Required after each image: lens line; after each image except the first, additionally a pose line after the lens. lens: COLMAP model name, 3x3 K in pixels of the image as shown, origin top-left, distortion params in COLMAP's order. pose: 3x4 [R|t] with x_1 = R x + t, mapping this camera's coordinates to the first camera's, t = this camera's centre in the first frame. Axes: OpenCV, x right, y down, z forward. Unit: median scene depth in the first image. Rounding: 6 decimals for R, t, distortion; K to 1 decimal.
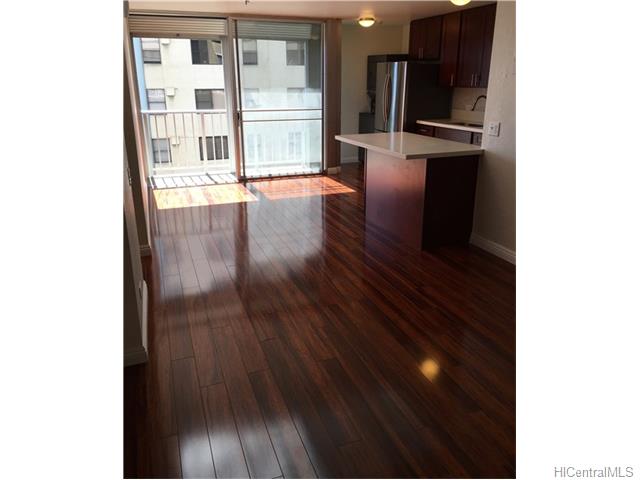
lens RADIAL K [[441.1, 0, 319.0], [0, 441.1, 225.3], [0, 0, 1]] dist [0.003860, -0.000096]
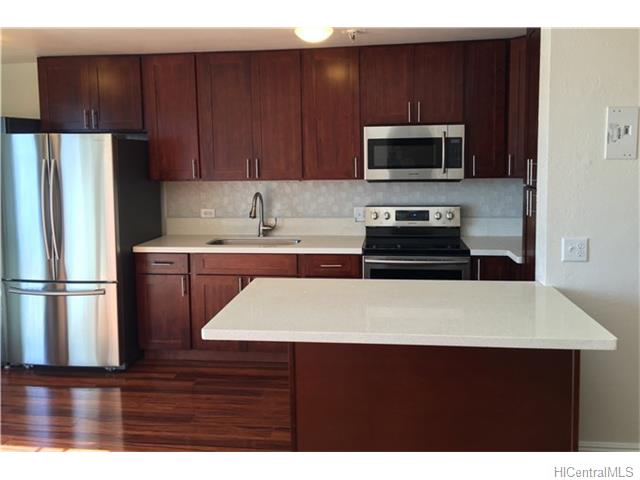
lens RADIAL K [[539.5, 0, 320.3], [0, 539.5, 207.8], [0, 0, 1]] dist [0.027261, -0.004898]
pose [[0.464792, -0.080710, 0.881733, -0.216498], [0.285539, 0.956295, -0.062983, -0.184619], [-0.838114, 0.281043, 0.467525, 0.535873]]
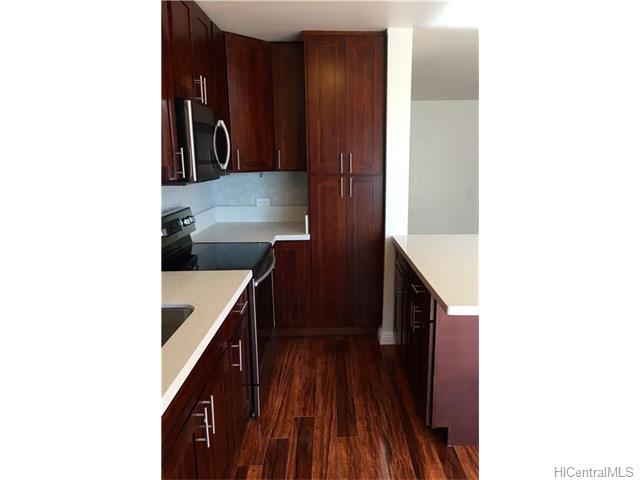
lens RADIAL K [[410.8, 0, 344.1], [0, 410.8, 238.7], [0, 0, 1]] dist [0.050546, 0.000026]
pose [[-0.948963, -0.046019, 0.312013, 0.137731], [0.113754, 0.872767, 0.474697, -0.340743], [-0.294159, 0.485962, -0.822989, 1.026192]]
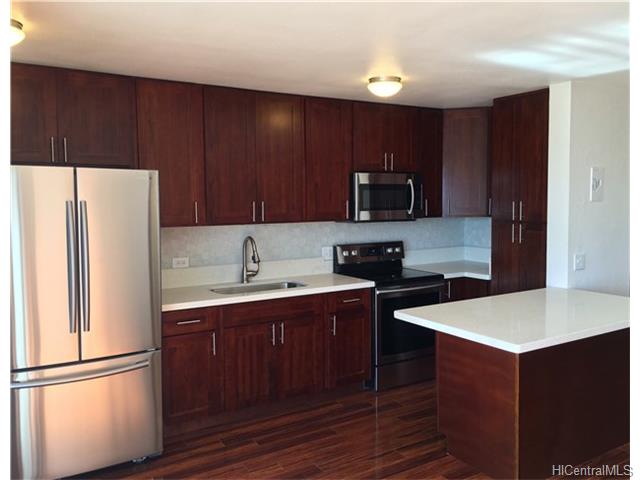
lens RADIAL K [[542.1, 0, 325.8], [0, 542.1, 238.9], [0, 0, 1]] dist [0.026794, -0.000371]
pose [[-0.199008, -0.058451, 0.978253, -0.309516], [0.316998, 0.940715, 0.120696, -0.312410], [-0.927312, 0.334124, -0.168681, 0.930501]]
